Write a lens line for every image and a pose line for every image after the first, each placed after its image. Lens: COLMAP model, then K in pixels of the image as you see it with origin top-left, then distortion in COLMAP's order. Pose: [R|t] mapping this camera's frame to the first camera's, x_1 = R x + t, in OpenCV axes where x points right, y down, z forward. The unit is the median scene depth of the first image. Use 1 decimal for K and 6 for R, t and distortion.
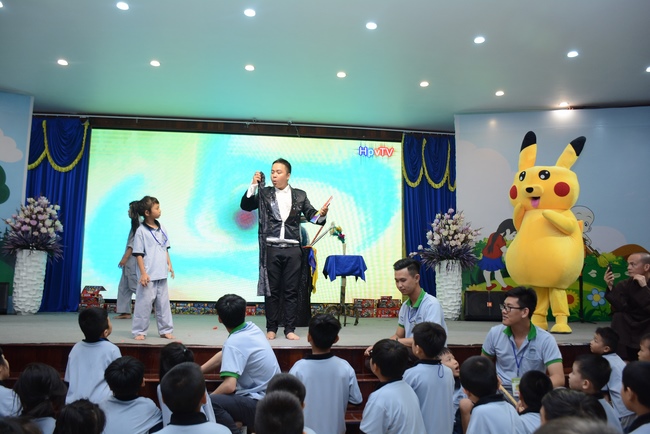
lens RADIAL K [[550.3, 0, 324.2], [0, 550.3, 219.8], [0, 0, 1]] dist [-0.089746, 0.048428]
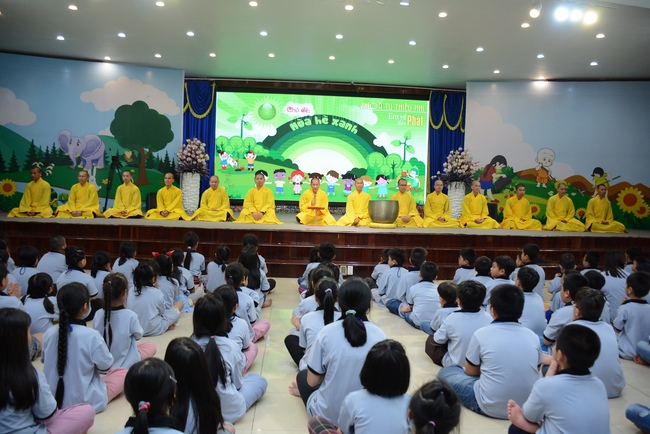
lens RADIAL K [[522.8, 0, 321.5], [0, 522.8, 216.2], [0, 0, 1]] dist [-0.140756, 0.090500]
pose [[0.997884, 0.020193, -0.061802, -0.057733], [-0.008670, 0.983386, 0.181318, -0.089155], [0.064436, -0.180399, 0.981481, -0.454104]]
